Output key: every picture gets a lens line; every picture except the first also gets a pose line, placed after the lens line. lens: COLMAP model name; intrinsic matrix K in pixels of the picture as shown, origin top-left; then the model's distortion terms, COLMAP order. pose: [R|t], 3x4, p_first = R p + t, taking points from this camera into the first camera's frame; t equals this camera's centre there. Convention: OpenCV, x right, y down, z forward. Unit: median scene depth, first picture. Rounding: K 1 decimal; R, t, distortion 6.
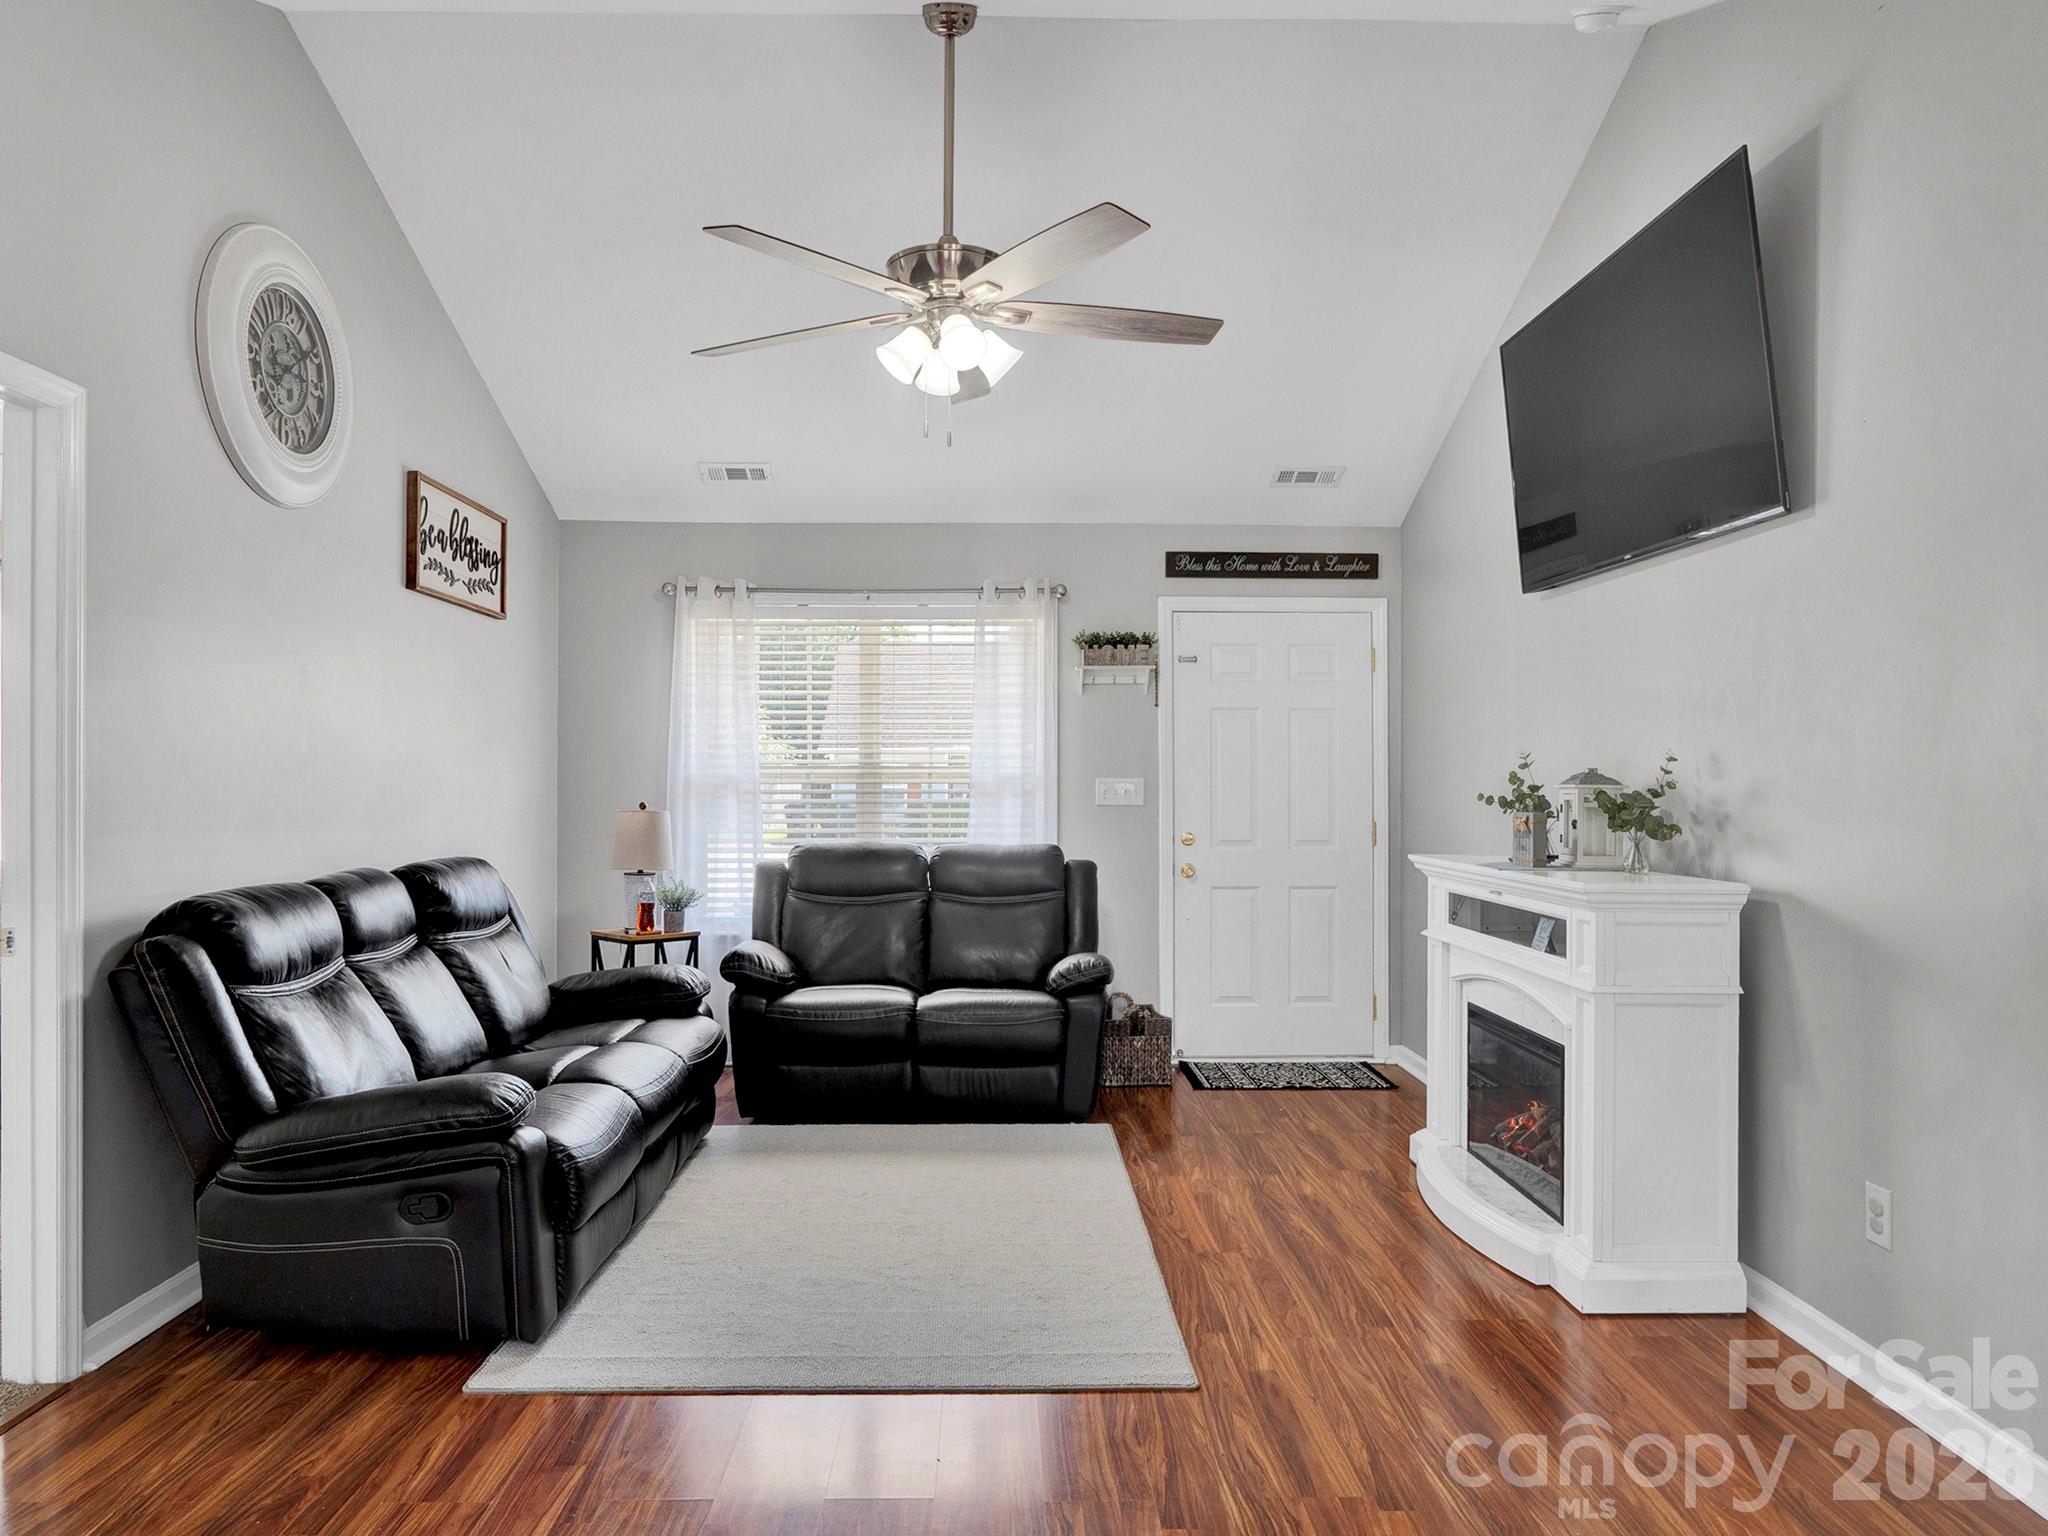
lens RADIAL K [[1316.2, 0, 1018.8], [0, 1316.2, 772.6], [0, 0, 1]] dist [-0.029459, 0.009179]
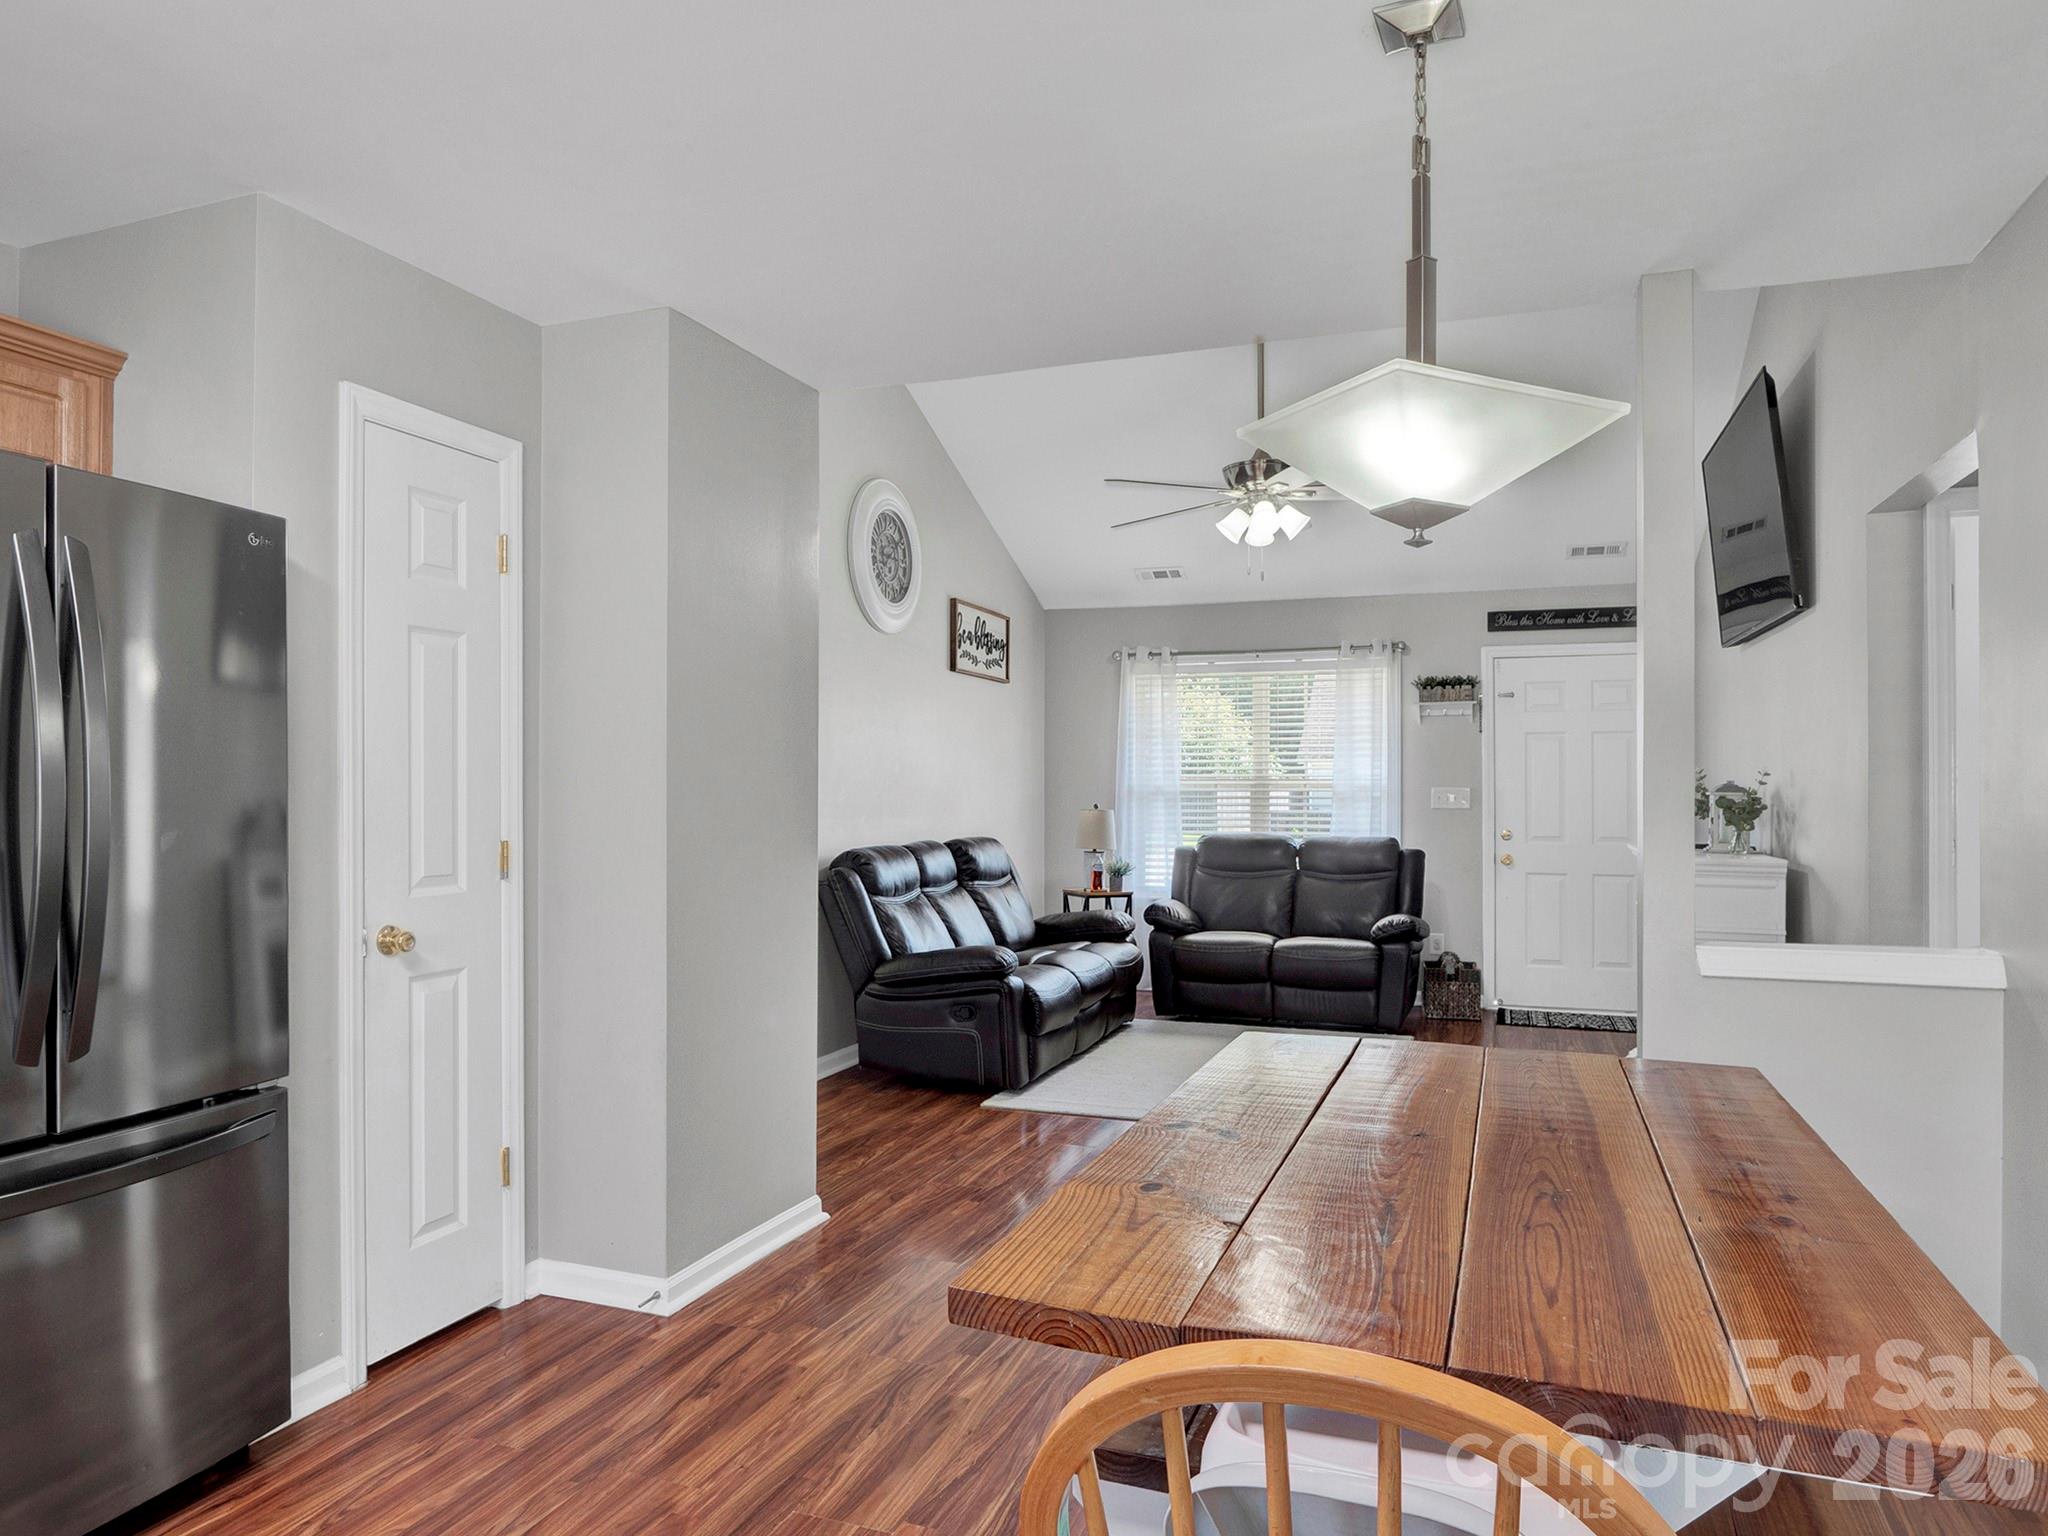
lens RADIAL K [[1316.2, 0, 1022.2], [0, 1316.2, 775.1], [0, 0, 1]] dist [-0.029459, 0.009179]
pose [[0.930687, -0.003277, -0.365801, 0.201596], [0.001444, 0.999985, -0.005286, -0.002616], [0.365813, 0.004392, 0.930678, -0.463745]]
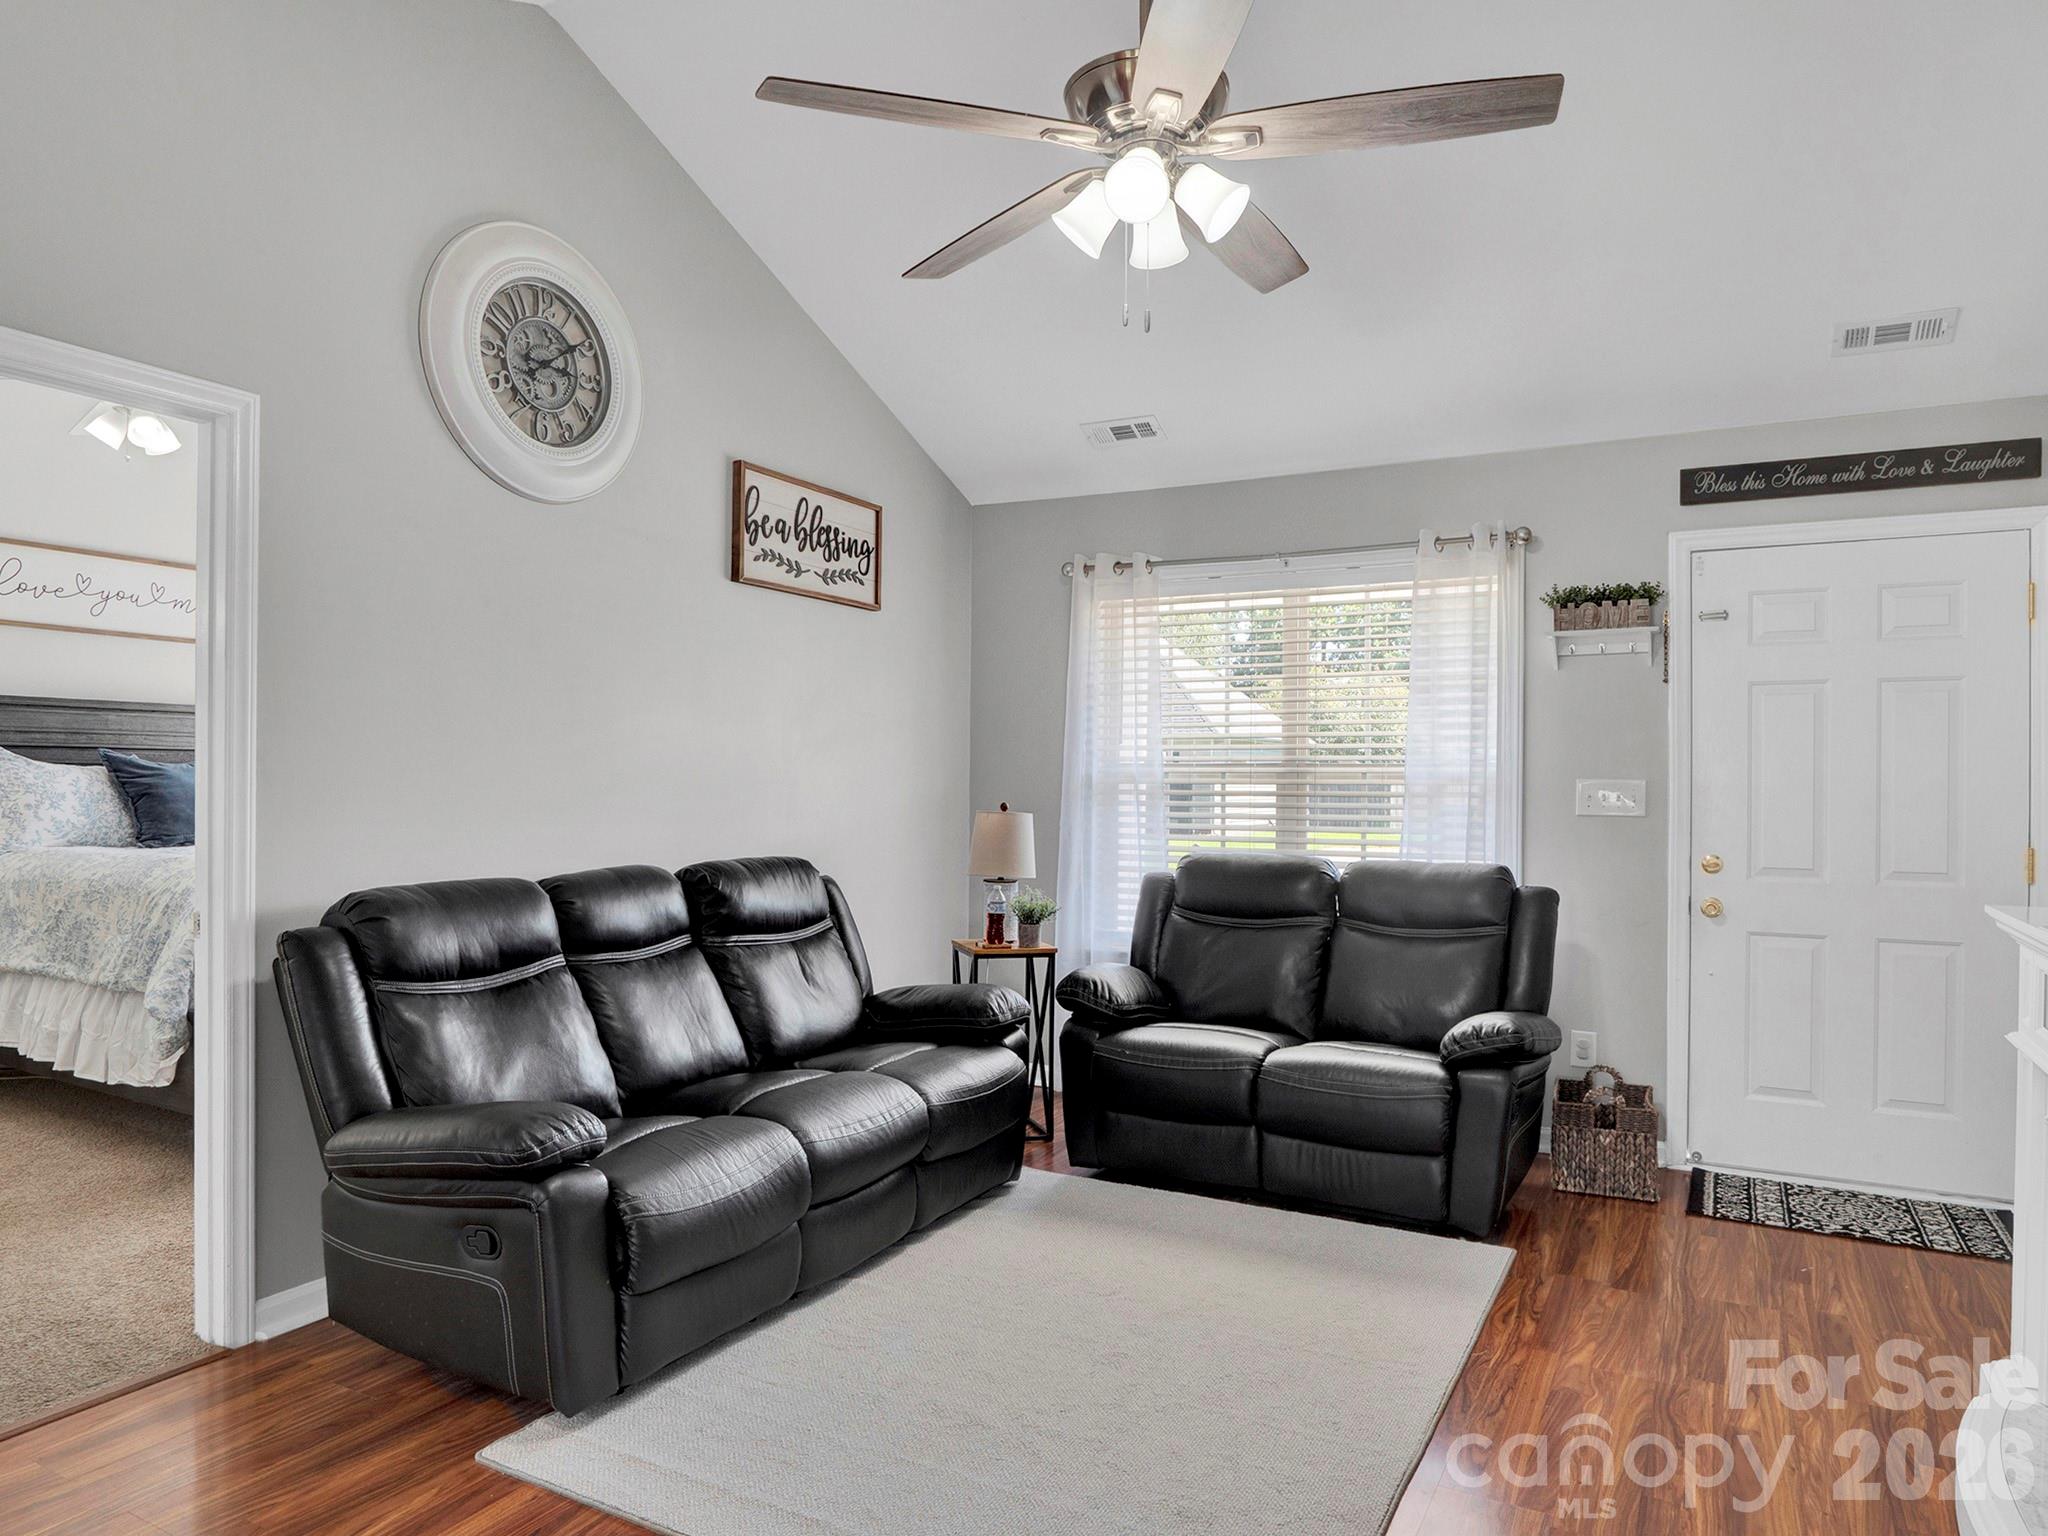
lens RADIAL K [[1316.2, 0, 1018.7], [0, 1316.2, 787.3], [0, 0, 1]] dist [-0.029459, 0.009179]
pose [[0.868175, 0.007749, -0.496198, 0.197660], [-0.003197, 0.999945, 0.010022, 0.002778], [0.496248, -0.007114, 0.868152, 0.240617]]
